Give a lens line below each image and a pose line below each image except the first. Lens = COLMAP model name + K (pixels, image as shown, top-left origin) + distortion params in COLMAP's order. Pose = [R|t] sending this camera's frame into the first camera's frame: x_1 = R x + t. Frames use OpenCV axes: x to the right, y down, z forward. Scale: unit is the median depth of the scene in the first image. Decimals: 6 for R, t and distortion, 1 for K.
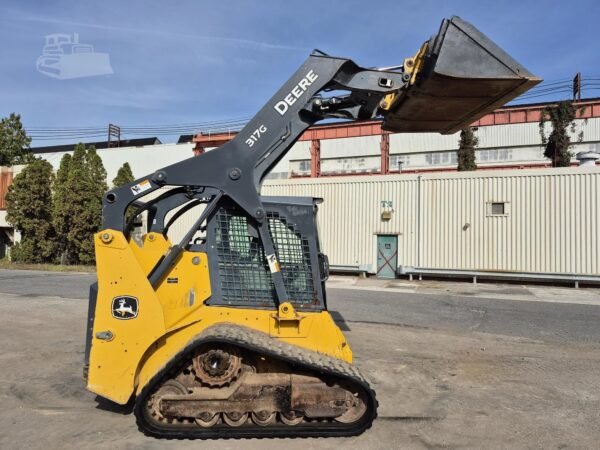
lens RADIAL K [[414.5, 0, 309.2], [0, 414.5, 228.4], [0, 0, 1]] dist [0.073358, -0.075359]
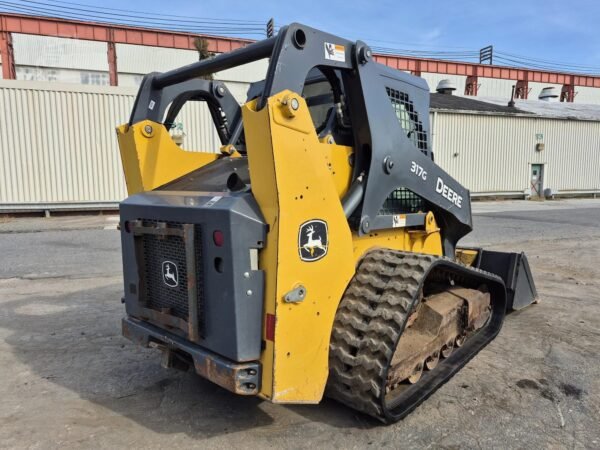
lens RADIAL K [[419.9, 0, 300.0], [0, 419.9, 225.0], [0, 0, 1]] dist [0.029021, -0.022320]
pose [[0.754022, -0.095573, 0.649859, -0.196833], [0.000077, 0.989371, 0.145415, 0.016357], [-0.656849, -0.109596, 0.746014, 0.163034]]
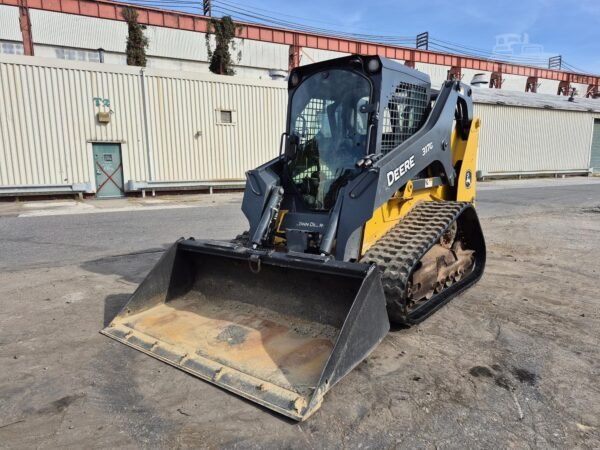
lens RADIAL K [[418.9, 0, 305.3], [0, 418.9, 227.4], [0, 0, 1]] dist [0.038764, -0.028342]
pose [[0.651404, -0.140222, 0.745661, -0.182314], [-0.003663, 0.982181, 0.187900, 0.020260], [-0.758722, -0.125130, 0.639283, 0.174087]]
